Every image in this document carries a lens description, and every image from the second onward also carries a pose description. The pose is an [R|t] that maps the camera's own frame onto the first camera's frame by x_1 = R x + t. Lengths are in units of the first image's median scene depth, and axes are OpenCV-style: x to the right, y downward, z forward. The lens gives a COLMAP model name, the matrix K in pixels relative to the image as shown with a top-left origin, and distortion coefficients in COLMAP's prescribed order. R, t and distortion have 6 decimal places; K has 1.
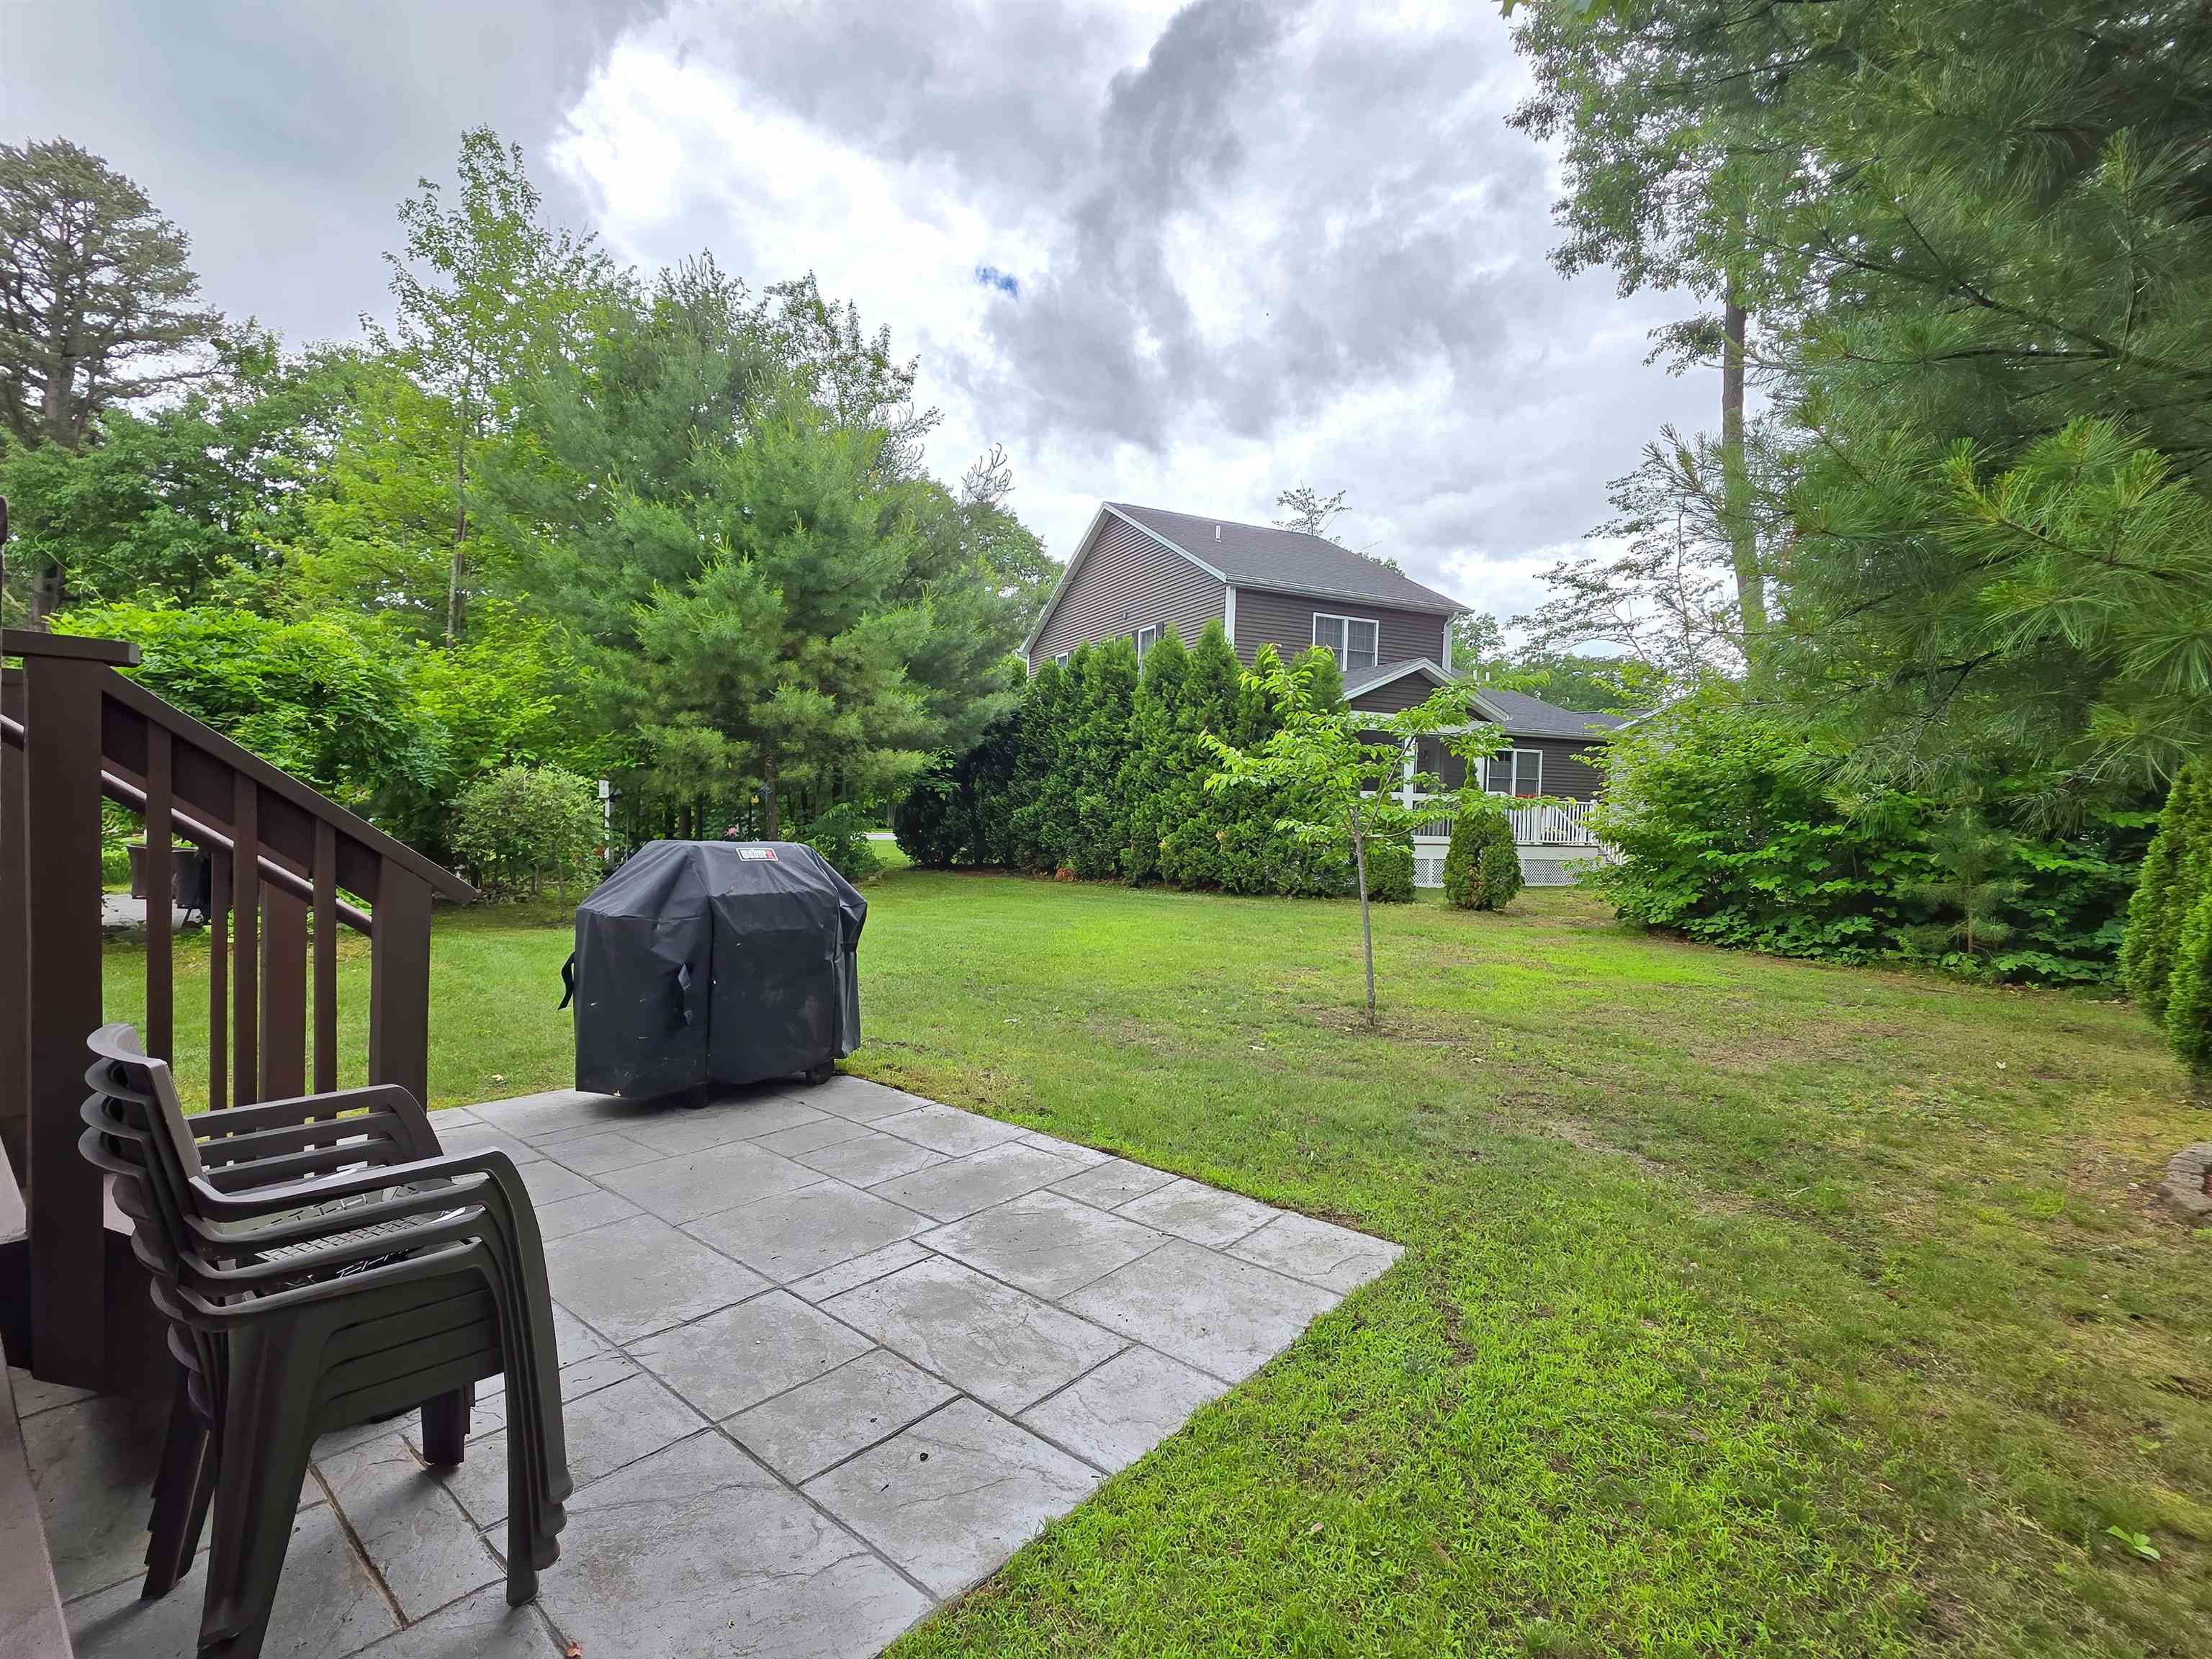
lens RADIAL K [[1029.2, 0, 1104.2], [0, 1029.2, 829.0], [0, 0, 1]] dist [0.010529, 0.000304]
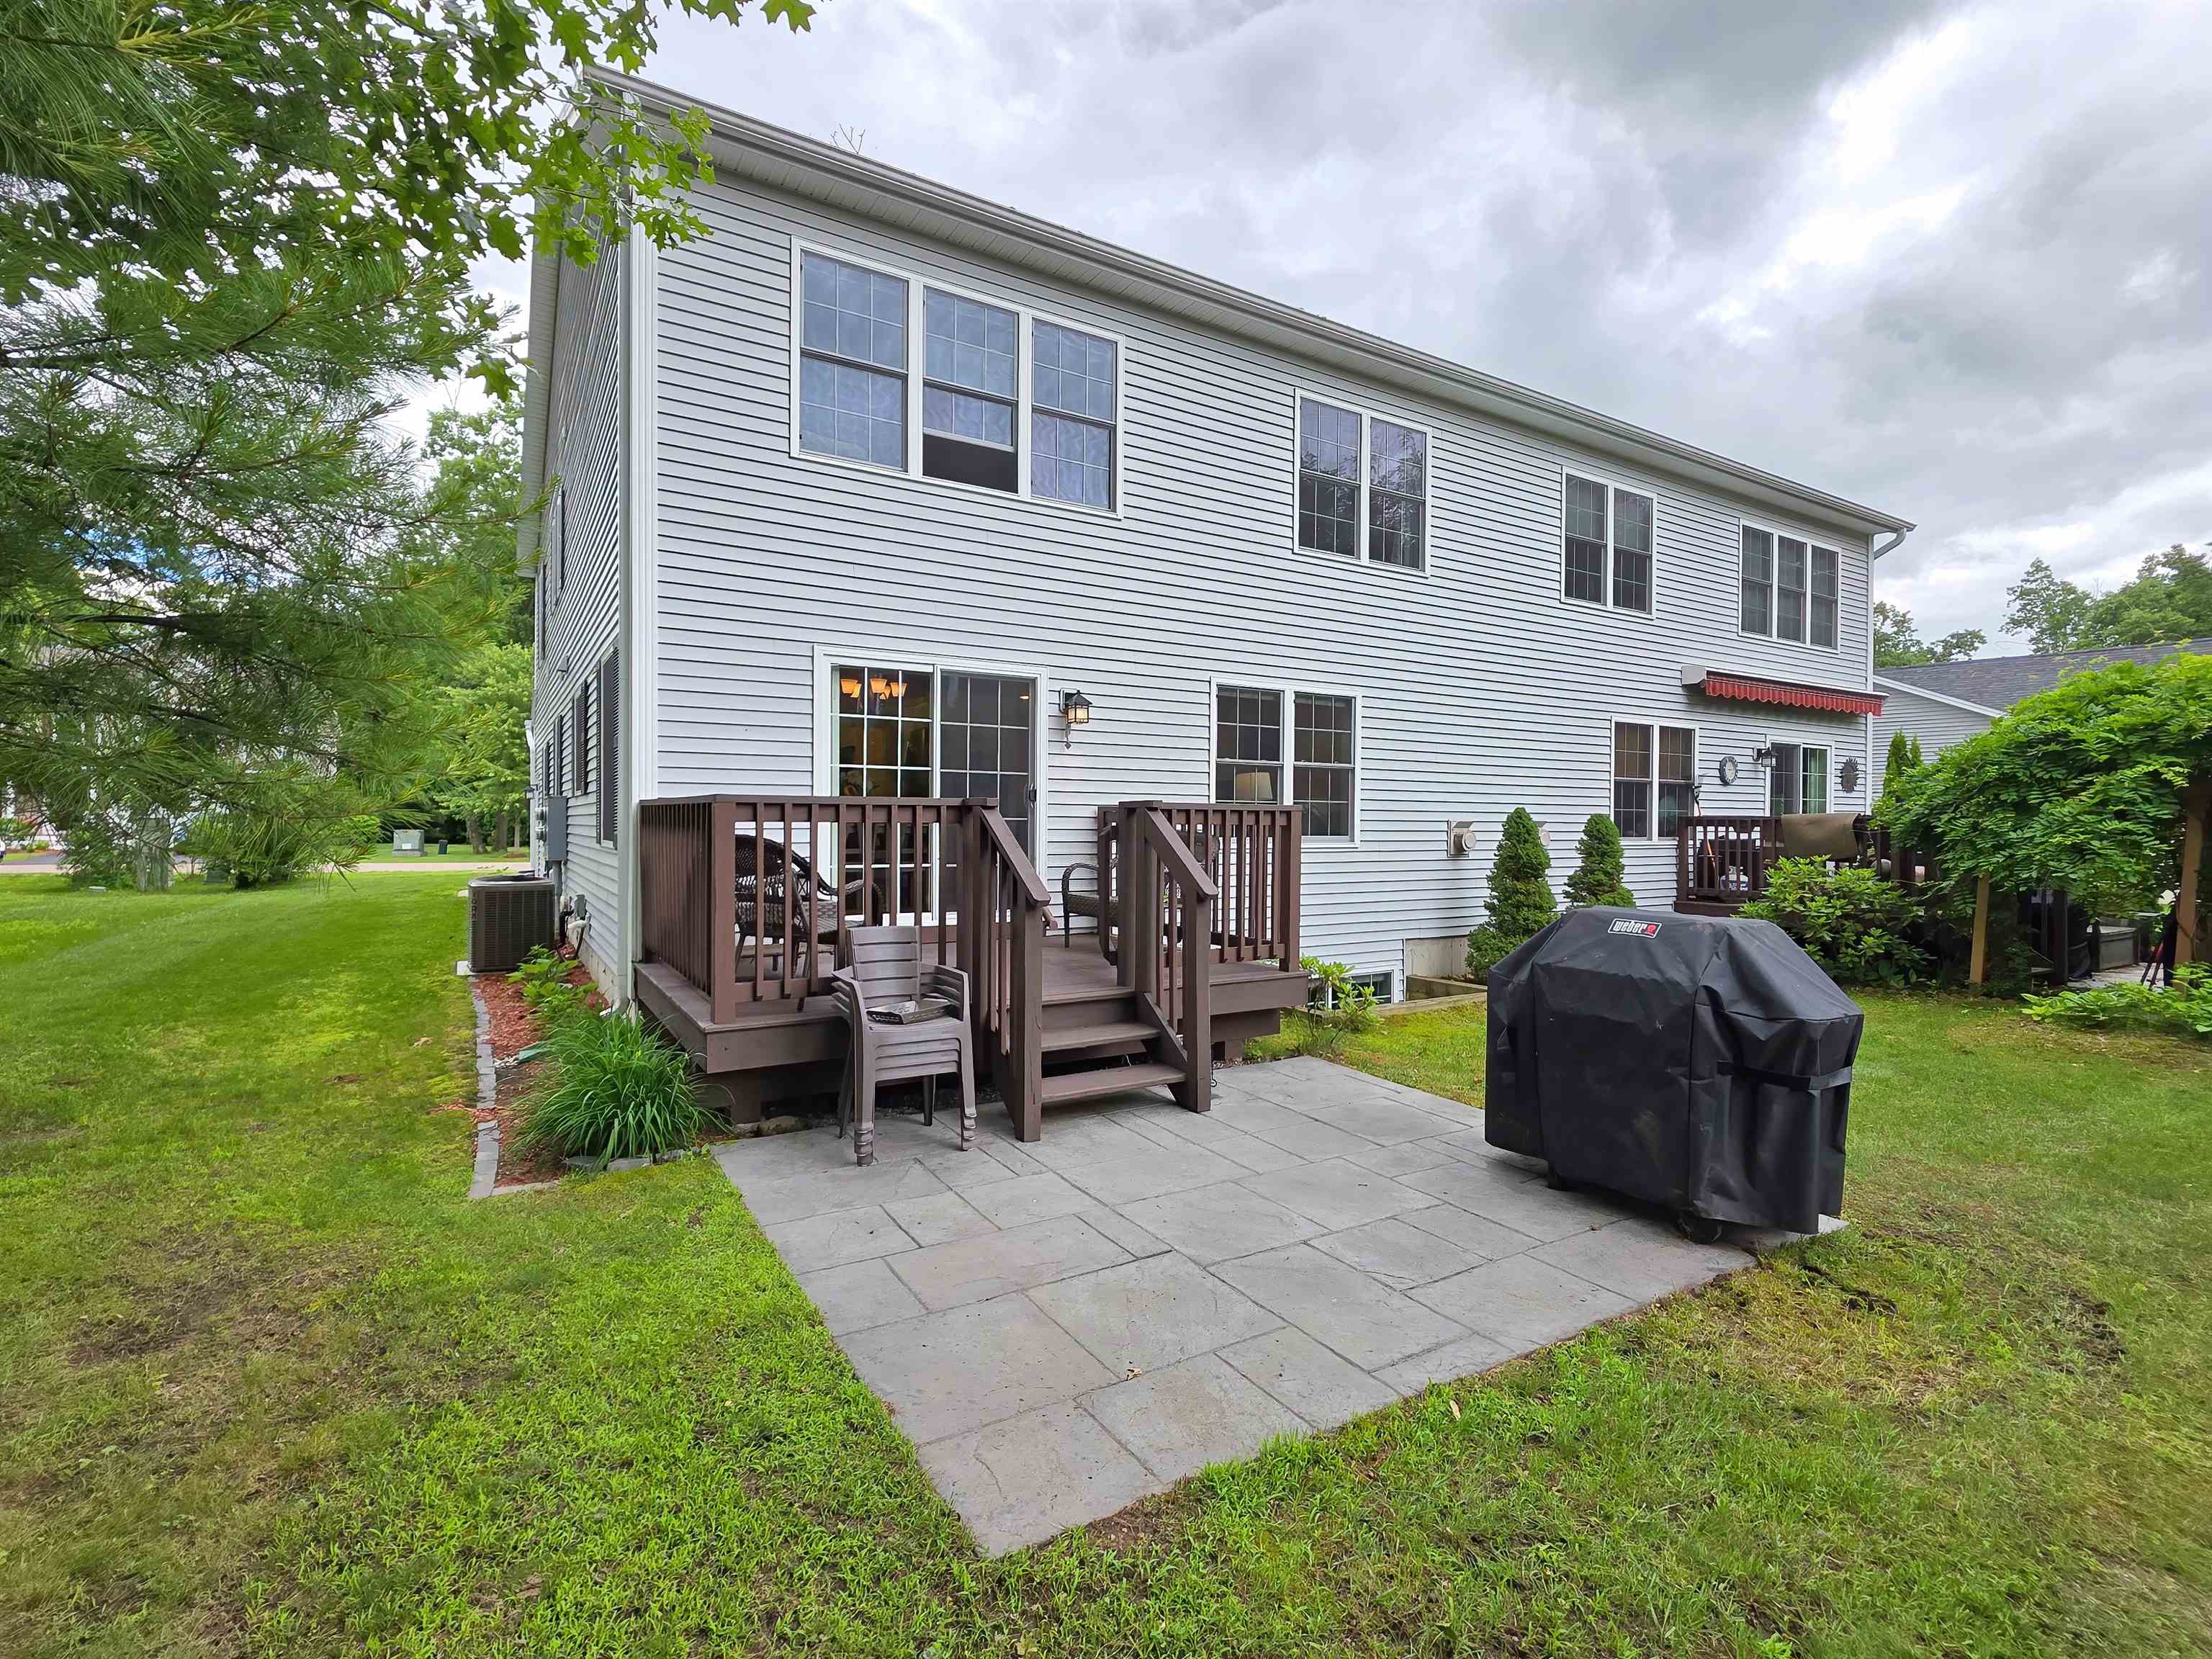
lens RADIAL K [[1029.2, 0, 1102.1], [0, 1029.2, 832.0], [0, 0, 1]] dist [0.010529, 0.000304]
pose [[-0.326104, -0.020834, -0.945104, 0.212774], [-0.037985, 0.999239, -0.008921, -0.010598], [0.944571, 0.032990, -0.326647, 0.299165]]
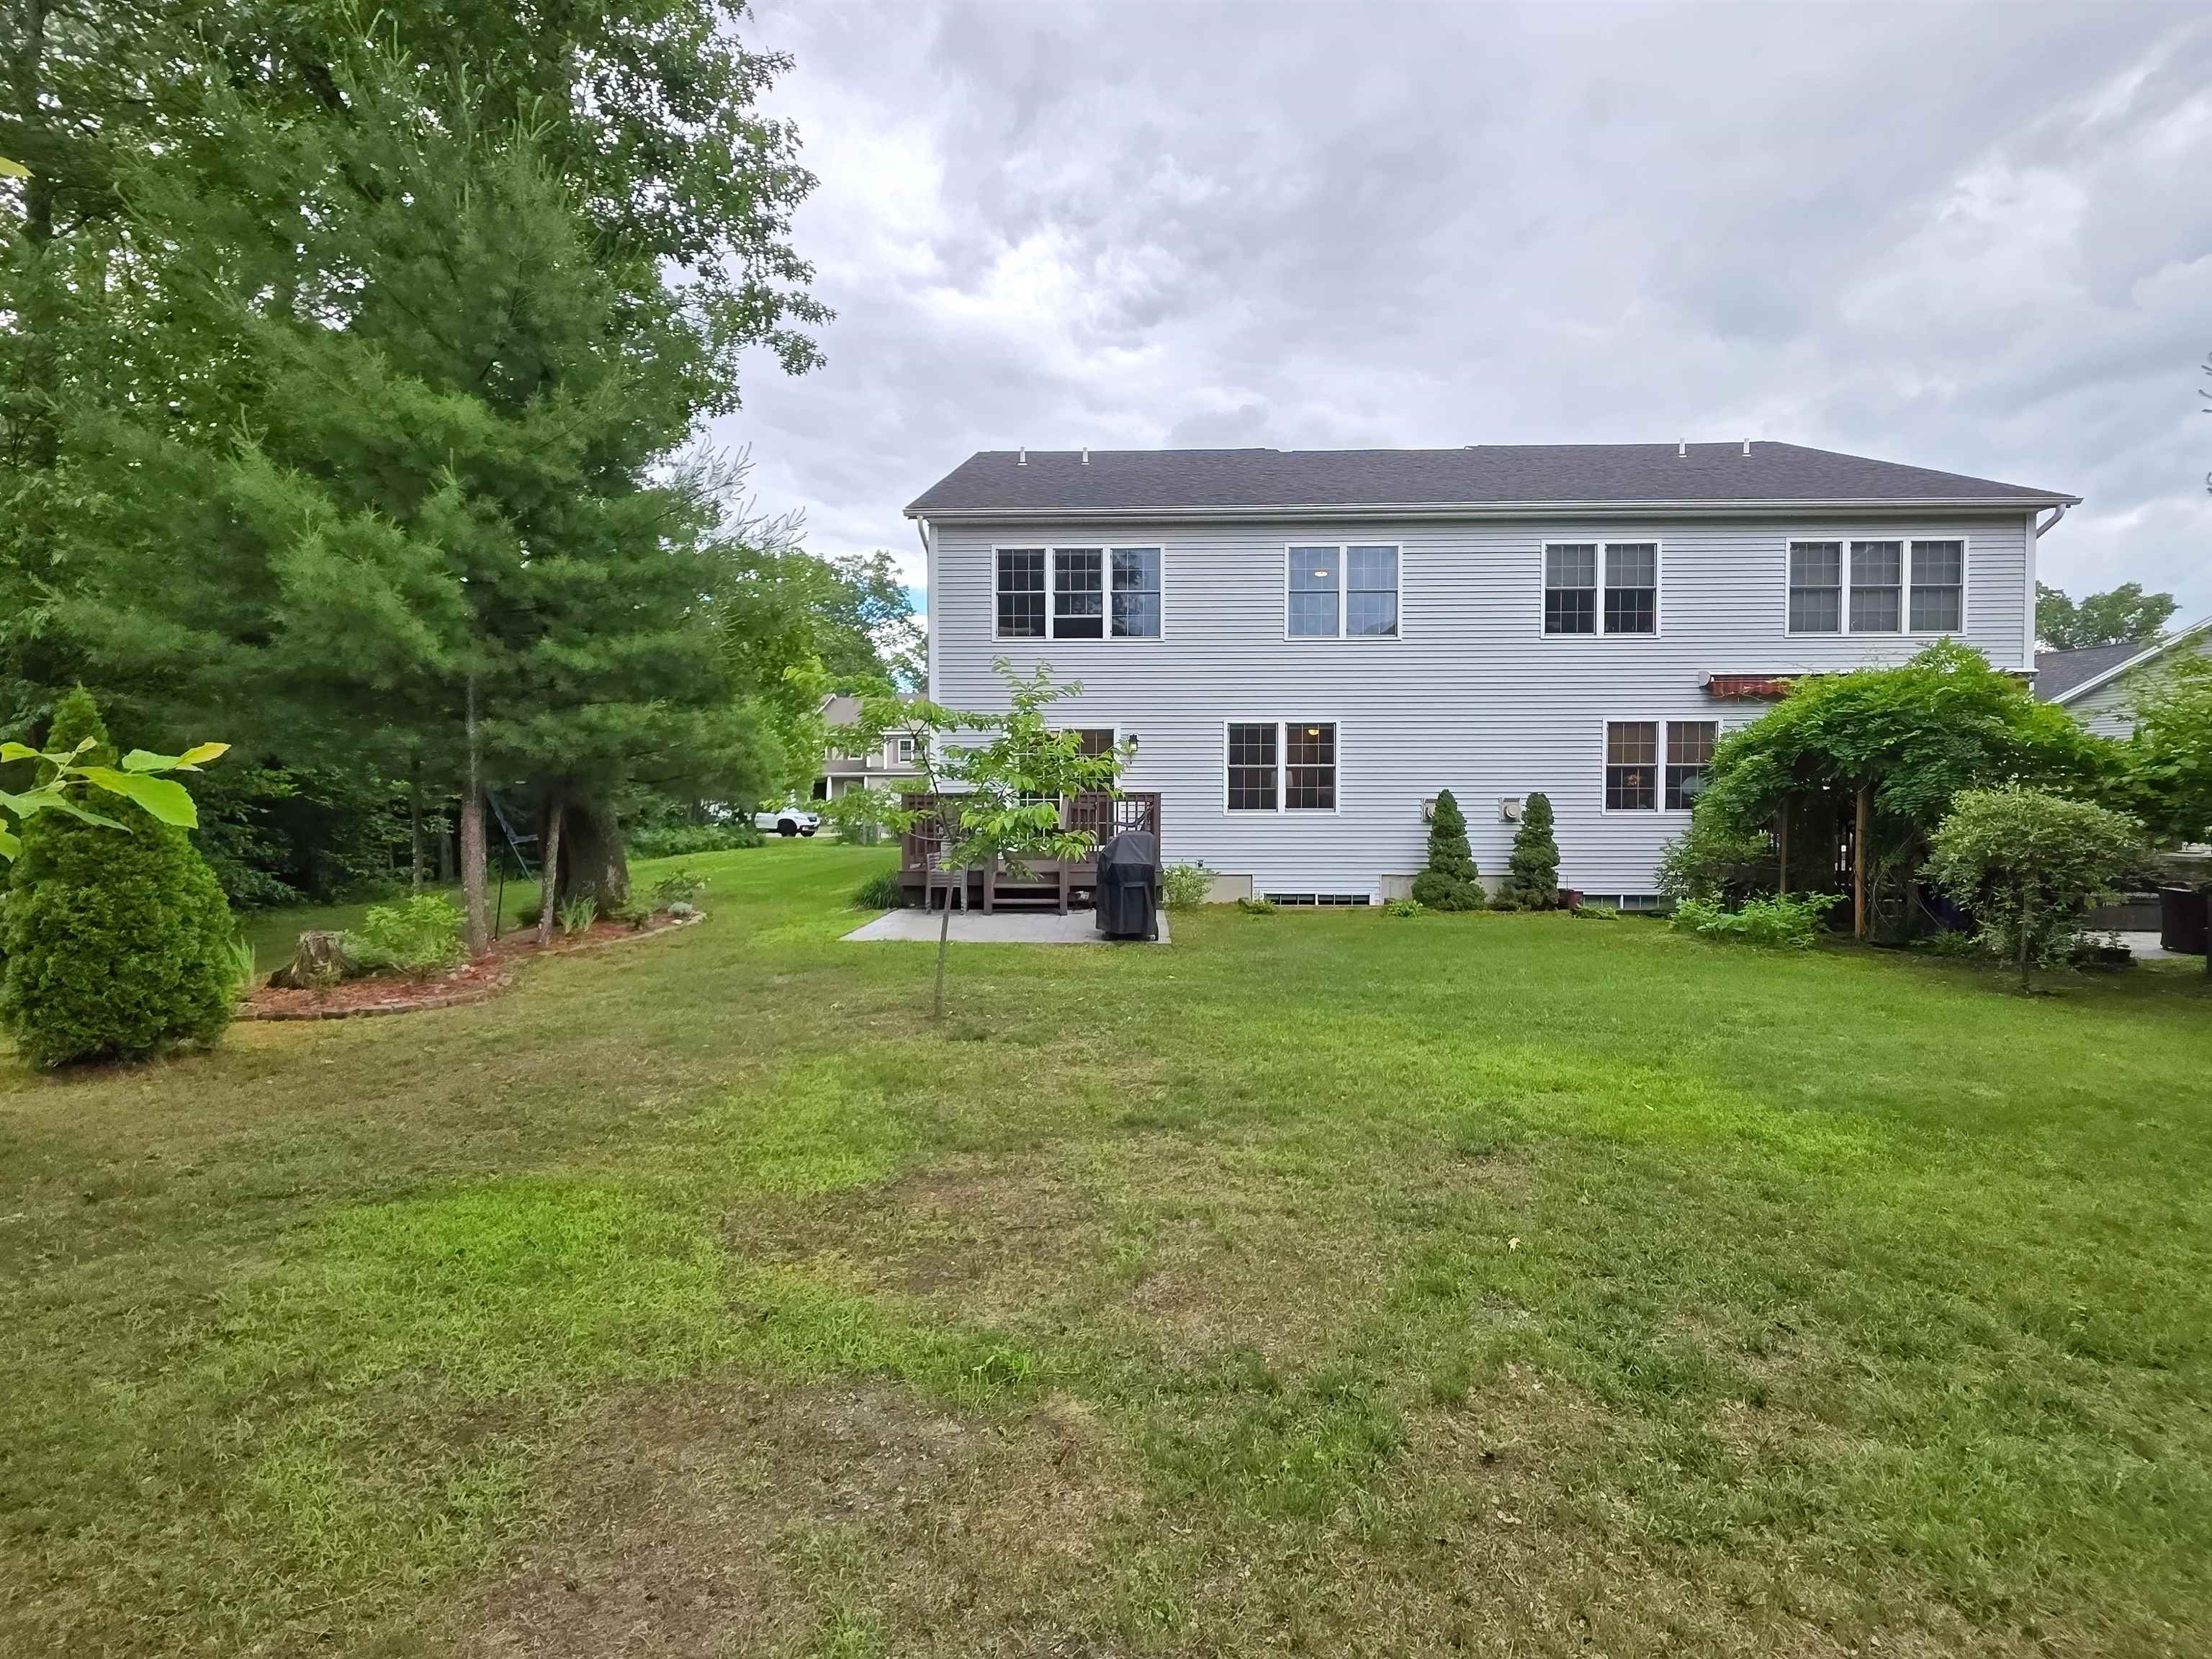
lens RADIAL K [[971.1, 0, 1109.9], [0, 971.1, 834.0], [0, 0, 1]] dist [0.001542, -0.000287]
pose [[-0.785345, -0.007506, -0.619013, 0.356104], [-0.032900, 0.999019, 0.029626, -0.016523], [0.618183, 0.043632, -0.784822, 0.942406]]
